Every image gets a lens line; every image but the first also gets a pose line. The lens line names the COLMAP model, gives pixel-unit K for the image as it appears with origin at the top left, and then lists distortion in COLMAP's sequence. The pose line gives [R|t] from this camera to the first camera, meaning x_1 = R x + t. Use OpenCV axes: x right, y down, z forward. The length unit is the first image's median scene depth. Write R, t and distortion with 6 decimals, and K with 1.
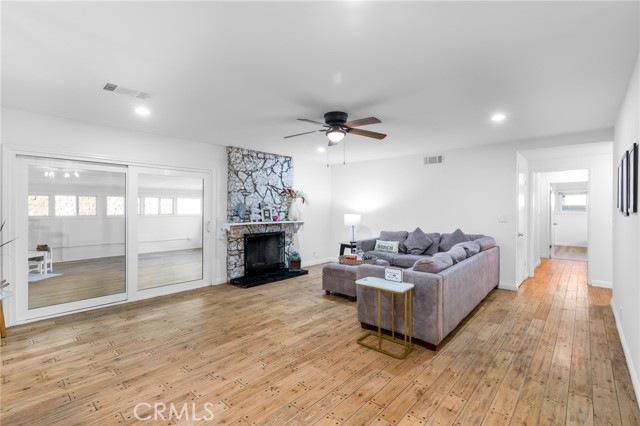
lens RADIAL K [[296.4, 0, 318.7], [0, 296.4, 211.8], [0, 0, 1]] dist [-0.010551, 0.004954]
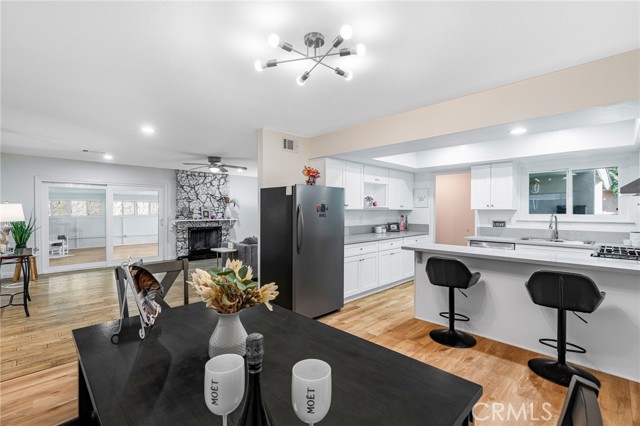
lens RADIAL K [[296.4, 0, 321.5], [0, 296.4, 215.5], [0, 0, 1]] dist [-0.010551, 0.004954]
pose [[0.998749, -0.000175, -0.050012, 0.492064], [0.000615, 0.999961, 0.008789, 0.001714], [0.050009, -0.008809, 0.998710, -0.458312]]
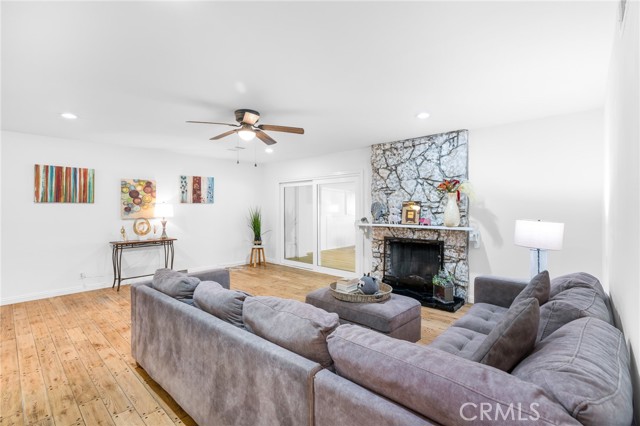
lens RADIAL K [[296.4, 0, 312.0], [0, 296.4, 206.5], [0, 0, 1]] dist [-0.010551, 0.004954]
pose [[-0.026105, -0.007567, -0.999631, 0.654666], [-0.007886, 0.999942, -0.007363, -0.008318], [0.999628, 0.007691, -0.026163, 0.789968]]
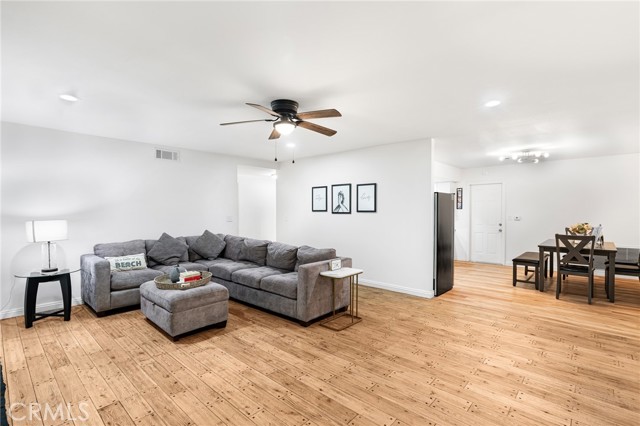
lens RADIAL K [[296.4, 0, 323.8], [0, 296.4, 215.9], [0, 0, 1]] dist [-0.010551, 0.004954]
pose [[-0.001755, -0.019242, 0.999813, -0.525104], [0.010473, 0.999760, 0.019259, -0.006897], [-0.999944, 0.010505, -0.001553, 0.565676]]
